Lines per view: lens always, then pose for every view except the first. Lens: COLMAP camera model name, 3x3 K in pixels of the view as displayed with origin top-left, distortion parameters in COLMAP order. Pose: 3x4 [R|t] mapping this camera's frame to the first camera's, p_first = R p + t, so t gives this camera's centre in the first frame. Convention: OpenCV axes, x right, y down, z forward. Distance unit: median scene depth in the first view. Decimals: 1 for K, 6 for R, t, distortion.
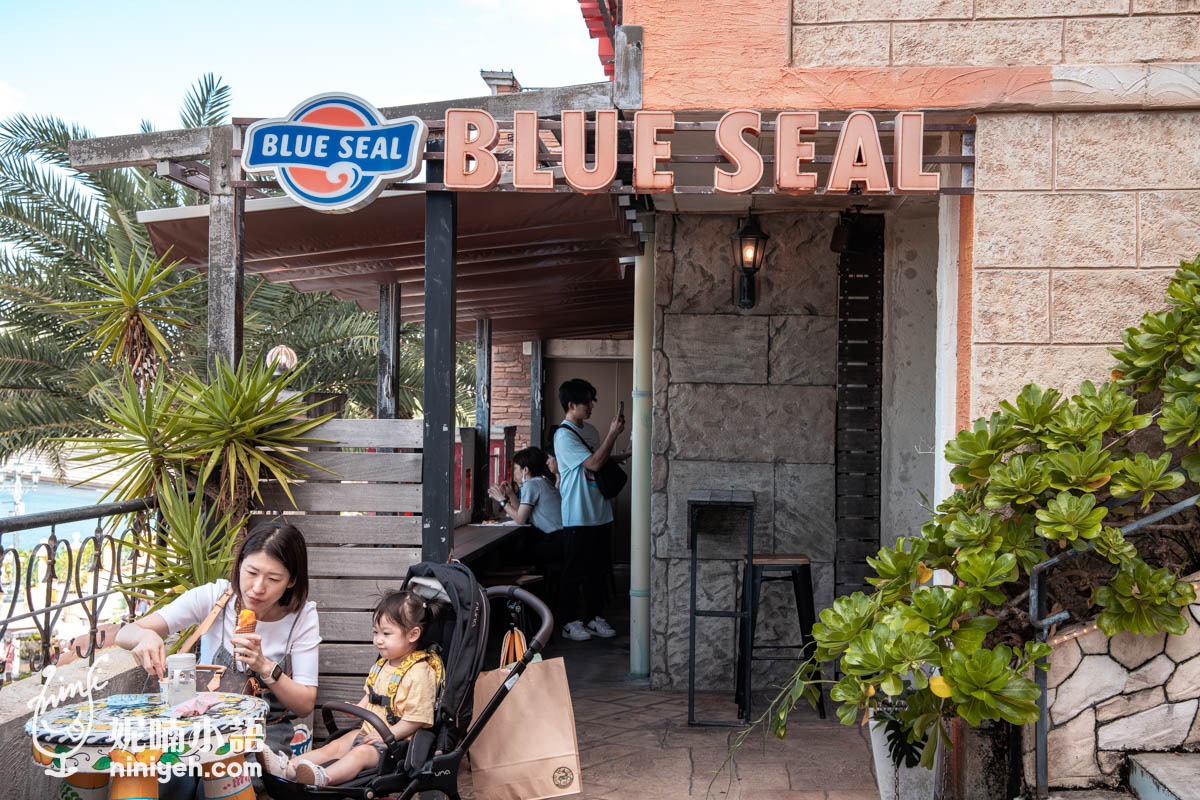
lens RADIAL K [[1663.9, 0, 600.0], [0, 1663.9, 400.0], [0, 0, 1]] dist [0.132840, 0.074979]
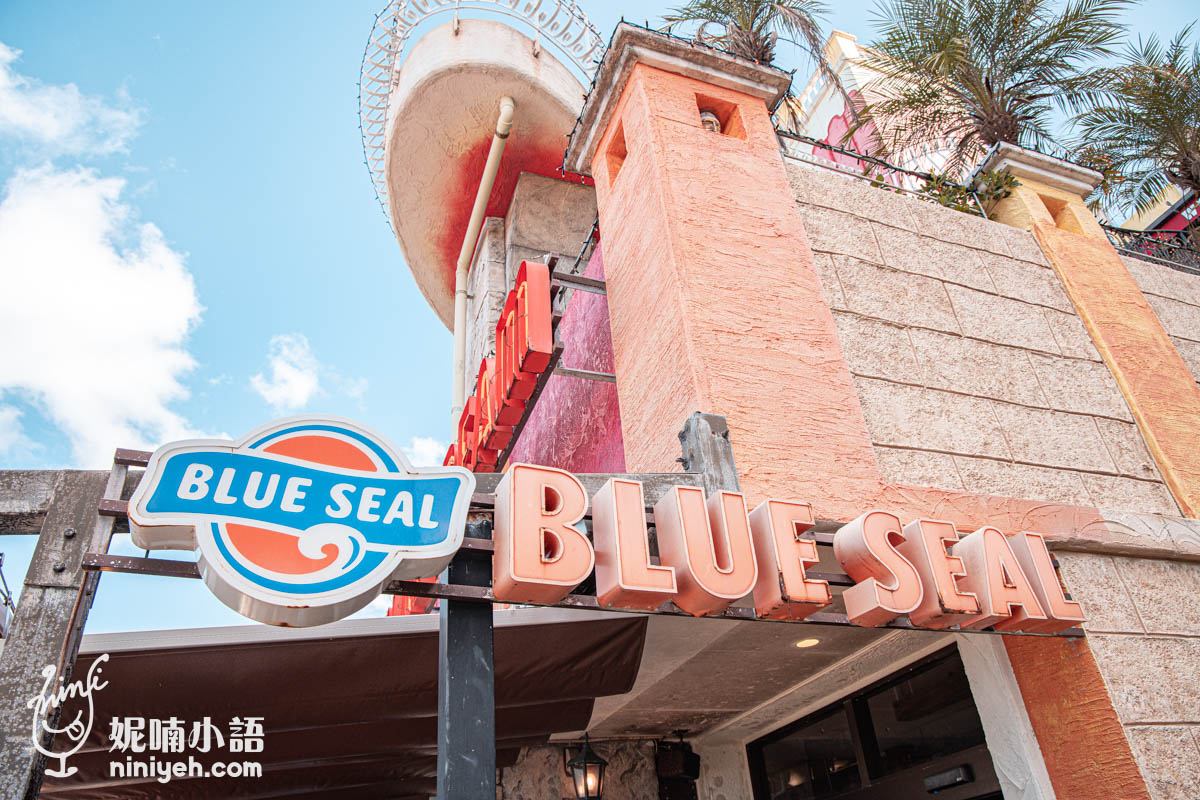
lens RADIAL K [[814.8, 0, 600.0], [0, 814.8, 400.0], [0, 0, 1]] dist [-0.089467, 0.057338]
pose [[0.893847, 0.174158, 0.413167, -0.191791], [0.090961, 0.831885, -0.547442, -0.023011], [-0.439049, 0.526912, 0.727736, 0.747366]]
